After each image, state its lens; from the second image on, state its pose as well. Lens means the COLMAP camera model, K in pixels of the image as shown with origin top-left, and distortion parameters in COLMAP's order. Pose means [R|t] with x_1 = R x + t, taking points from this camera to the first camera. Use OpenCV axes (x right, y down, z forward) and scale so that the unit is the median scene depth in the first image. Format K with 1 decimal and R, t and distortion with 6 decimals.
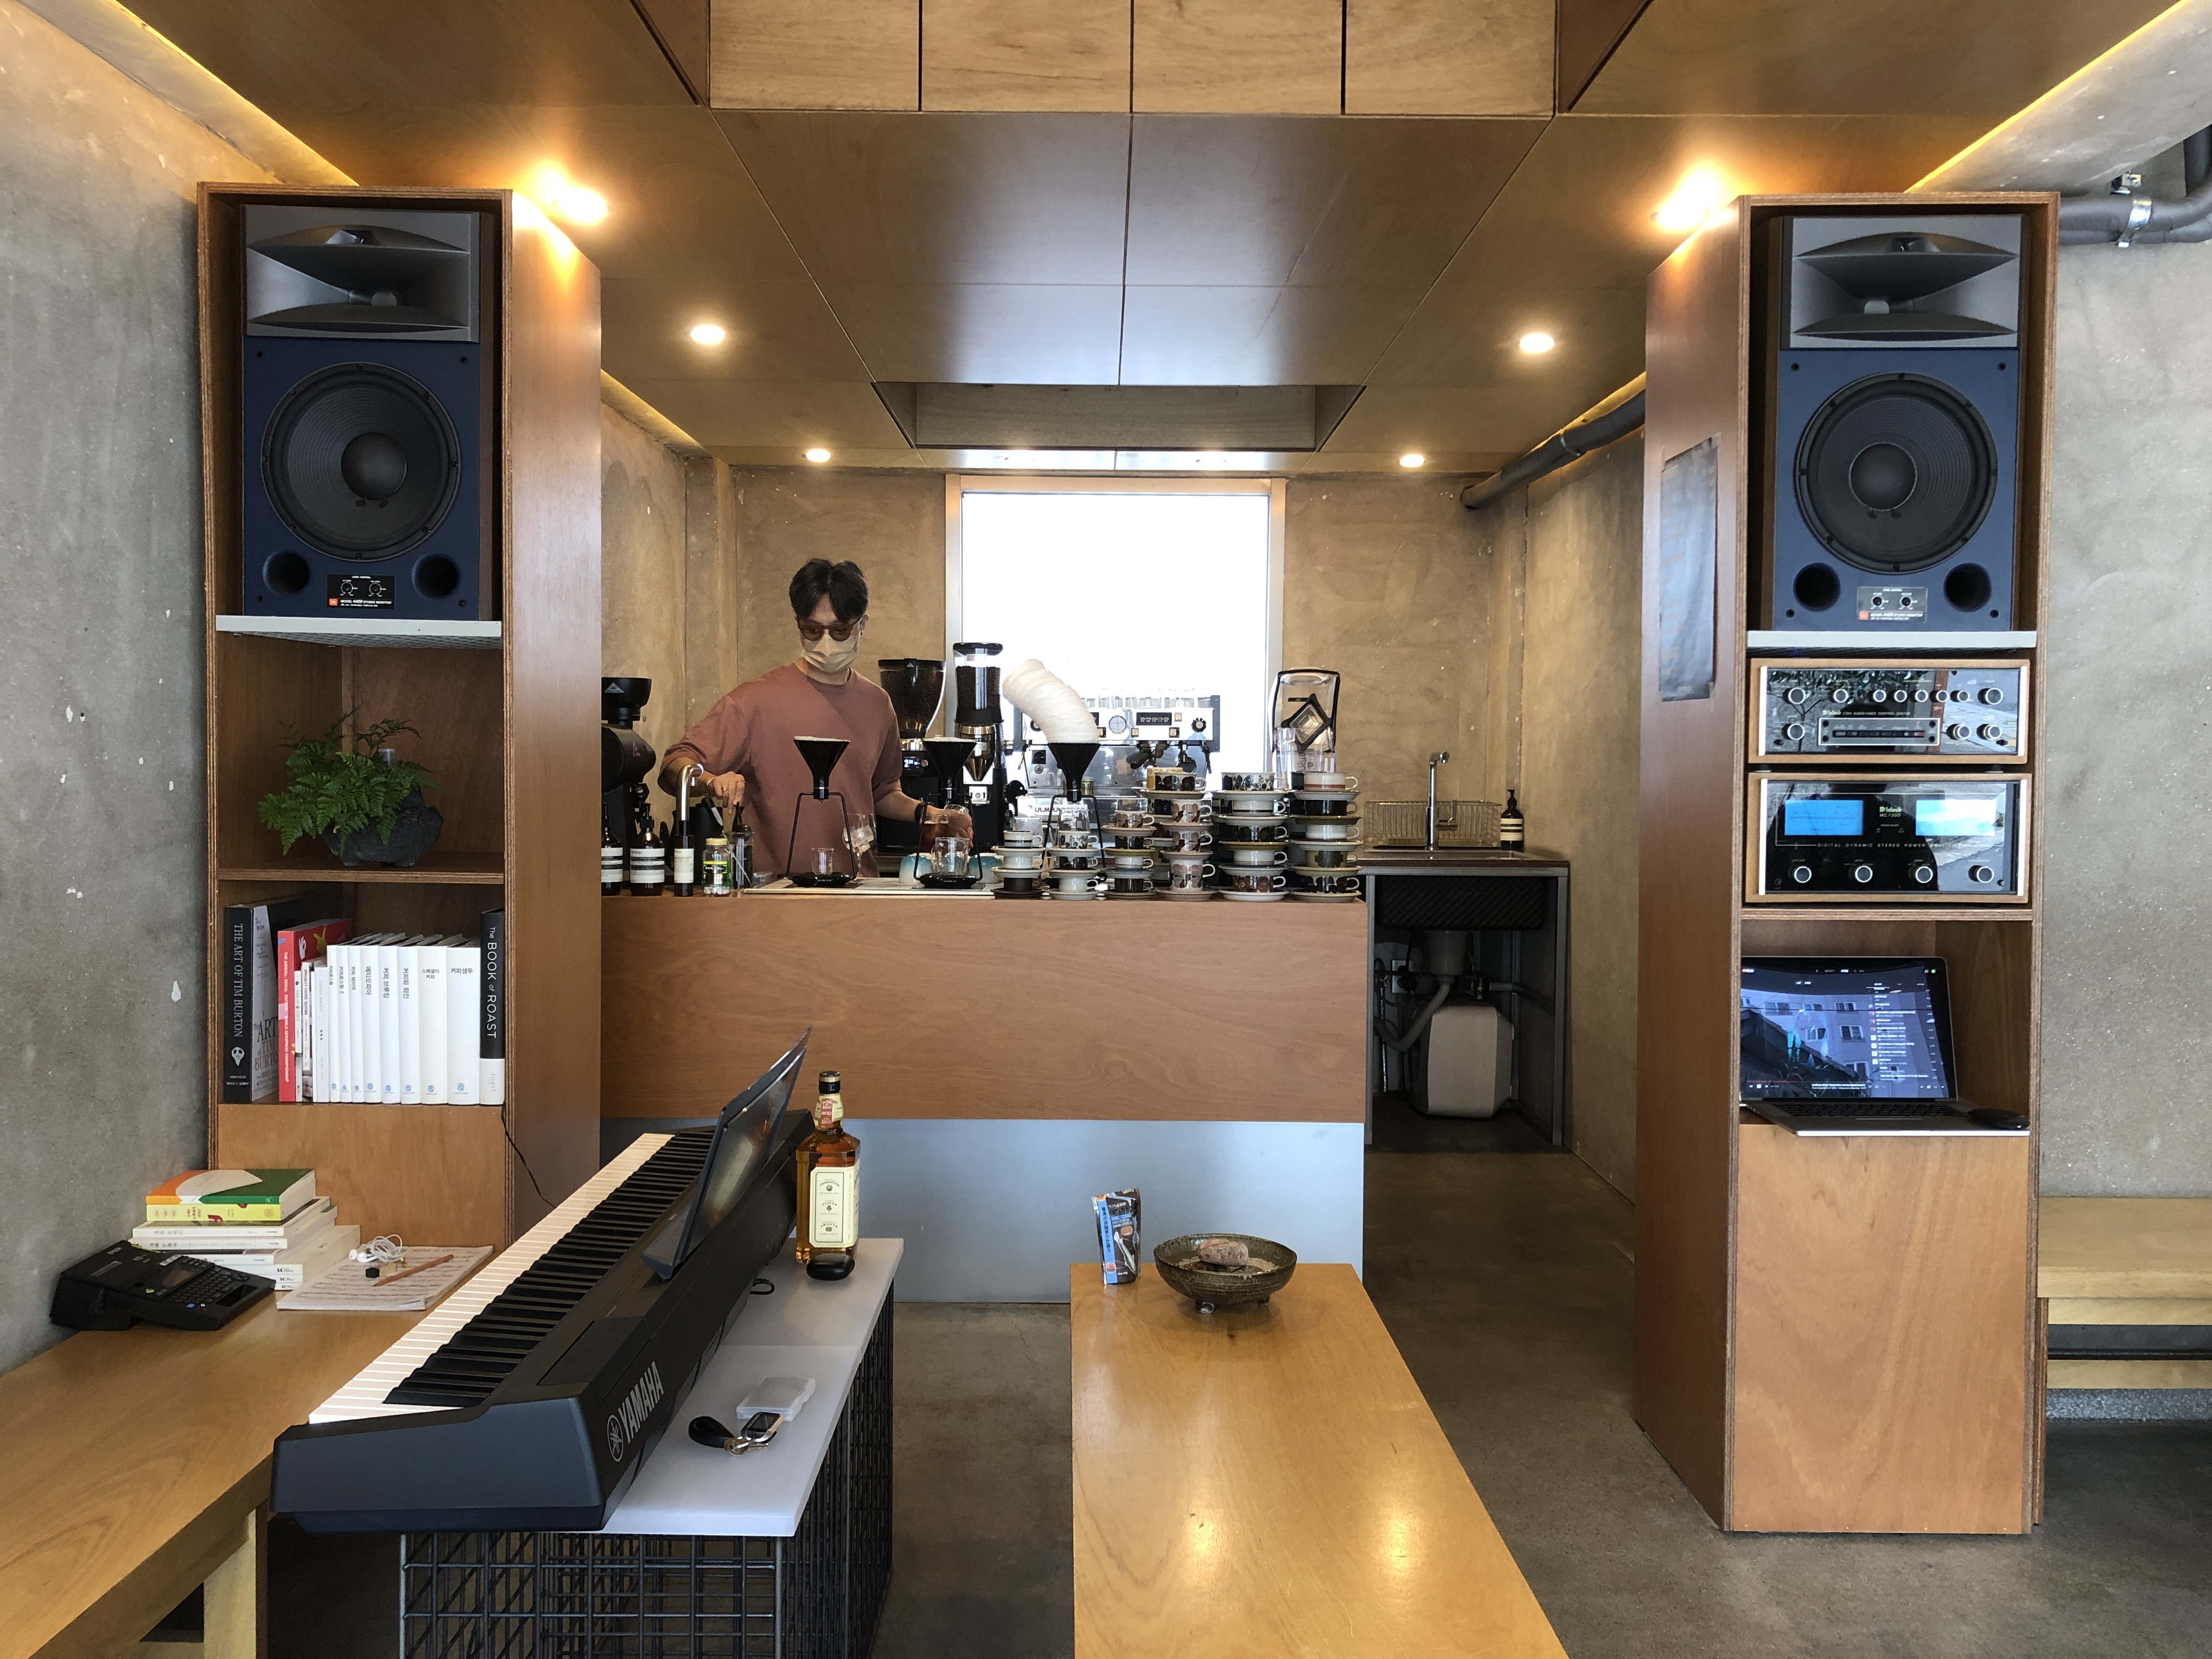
lens RADIAL K [[1821.8, 0, 1107.4], [0, 1821.8, 831.1], [0, 0, 1]] dist [-0.000546, -0.018046]
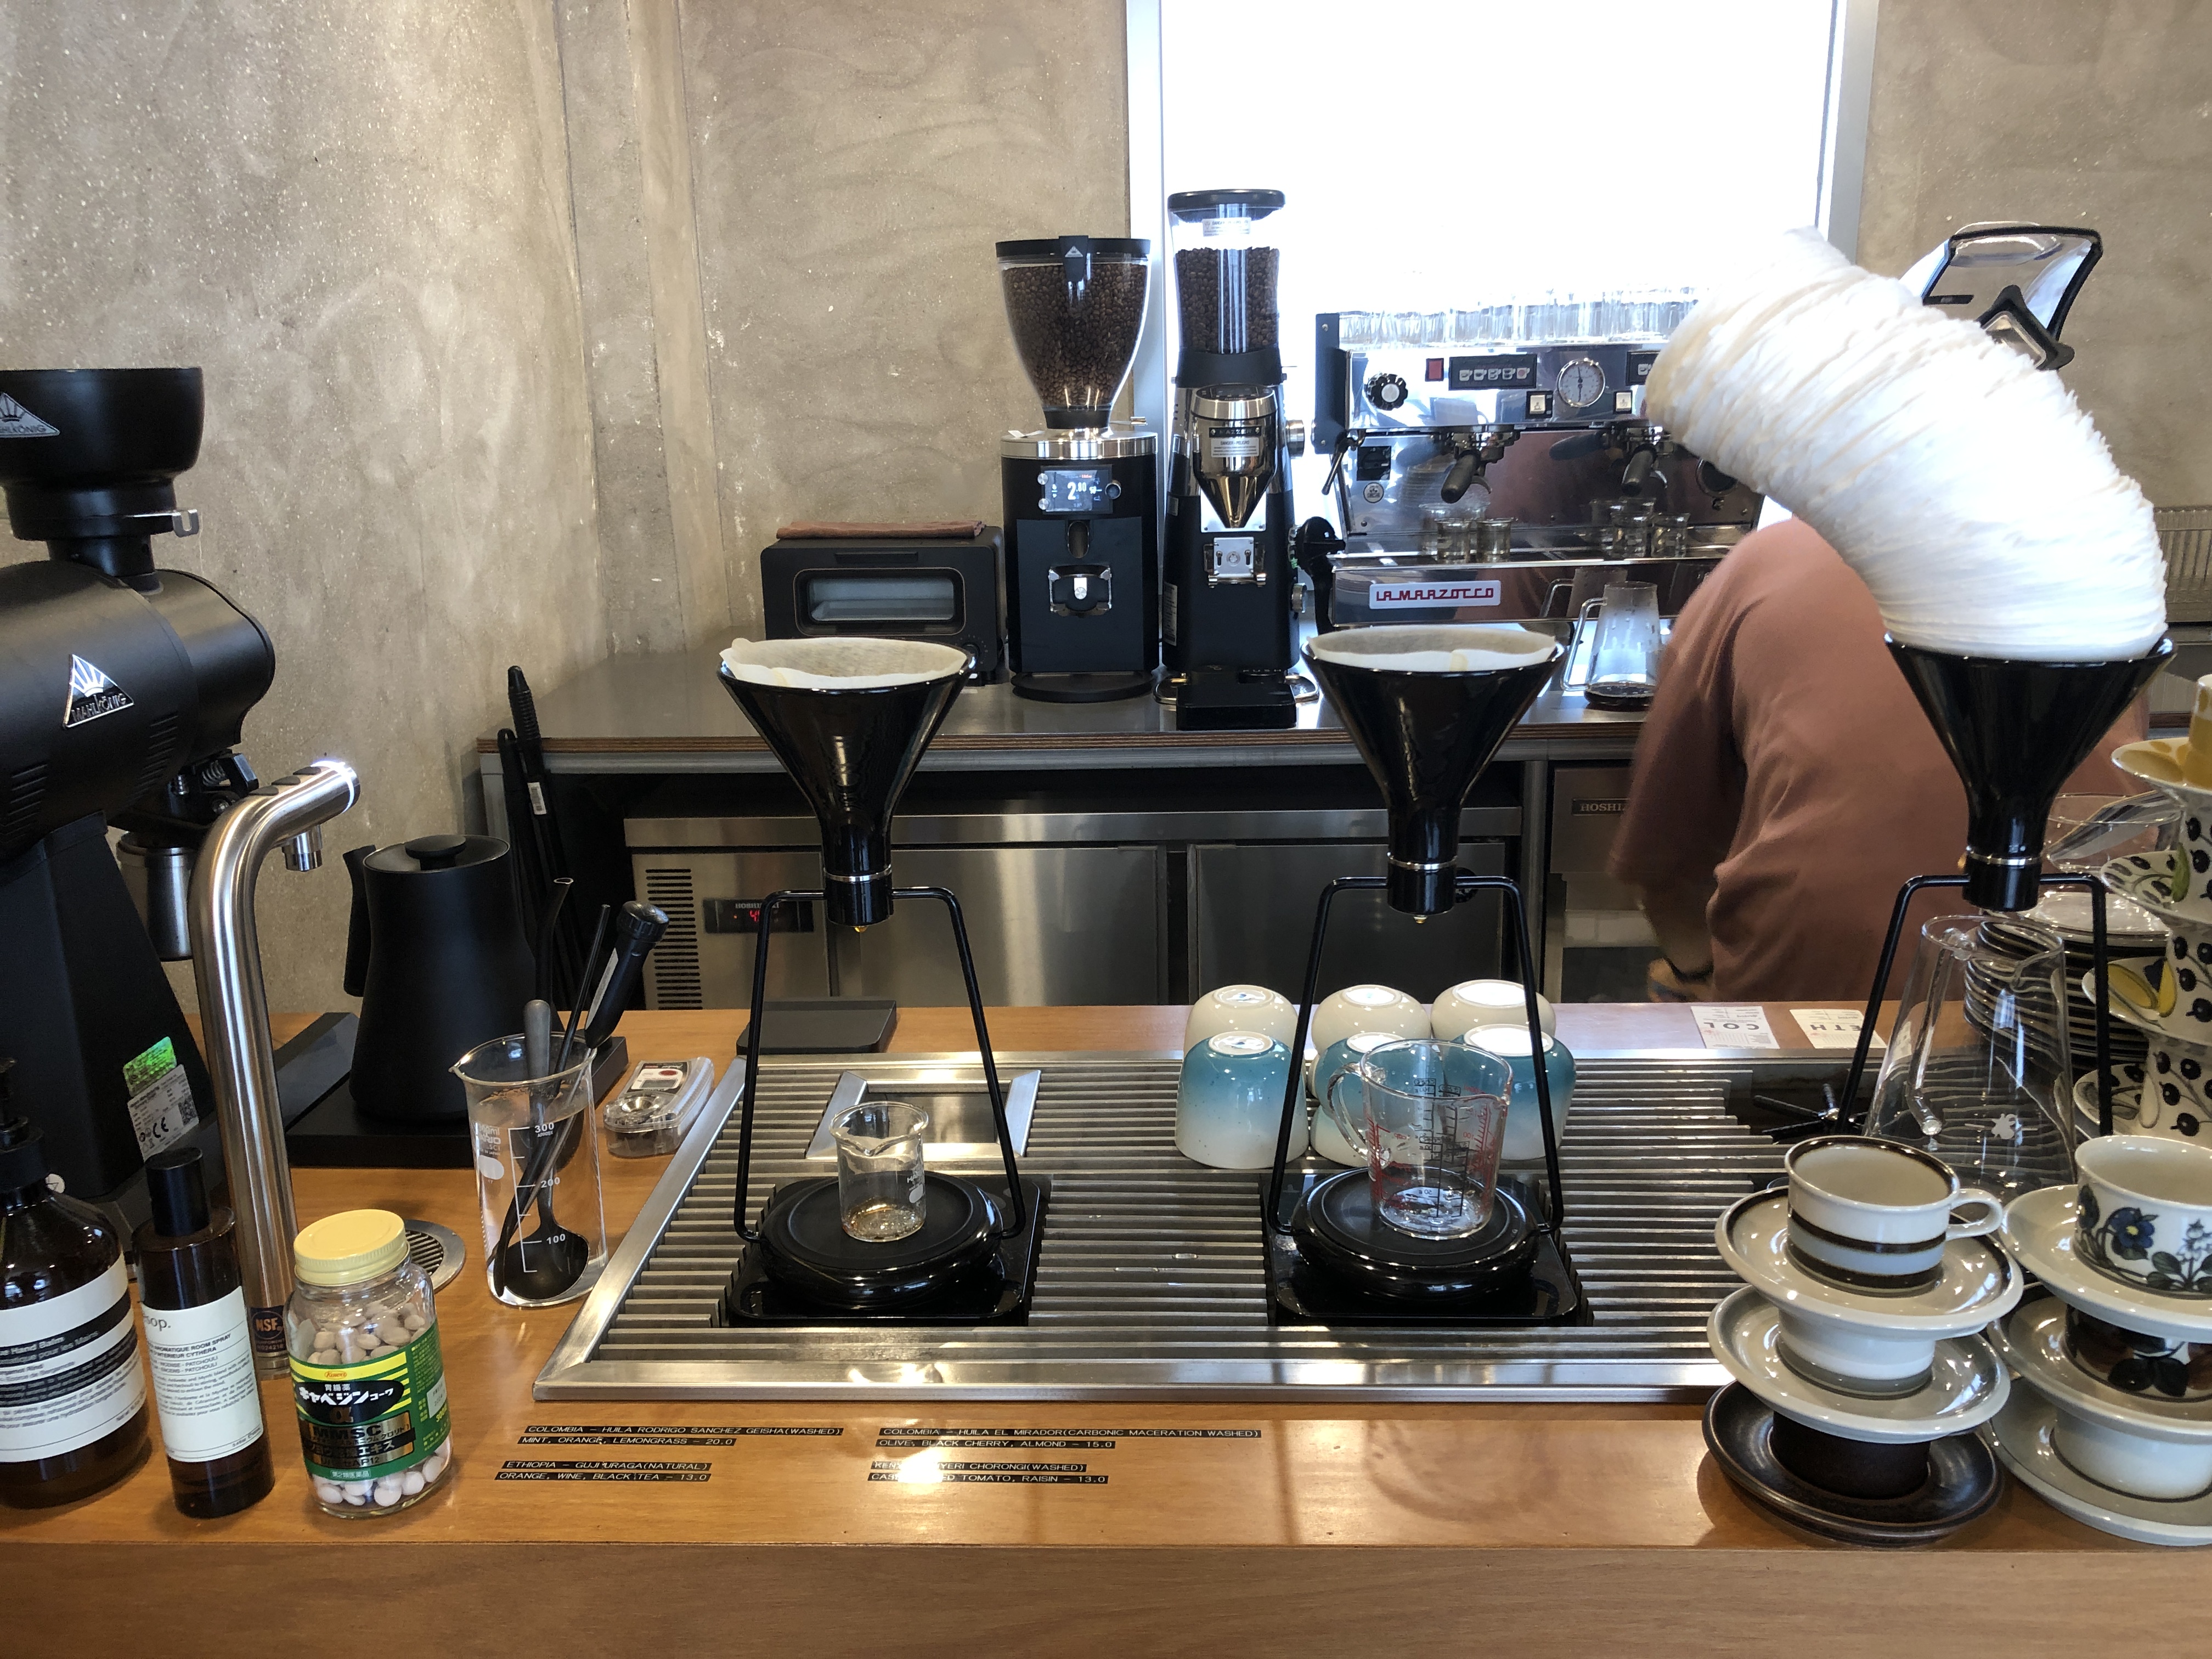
lens RADIAL K [[1821.8, 0, 1035.7], [0, 1821.8, 859.6], [0, 0, 1]] dist [-0.000546, -0.018046]
pose [[0.996130, -0.008954, -0.087430, -0.078332], [0.029594, 0.970876, 0.237746, -0.053211], [0.082755, -0.239413, 0.967384, 0.539380]]
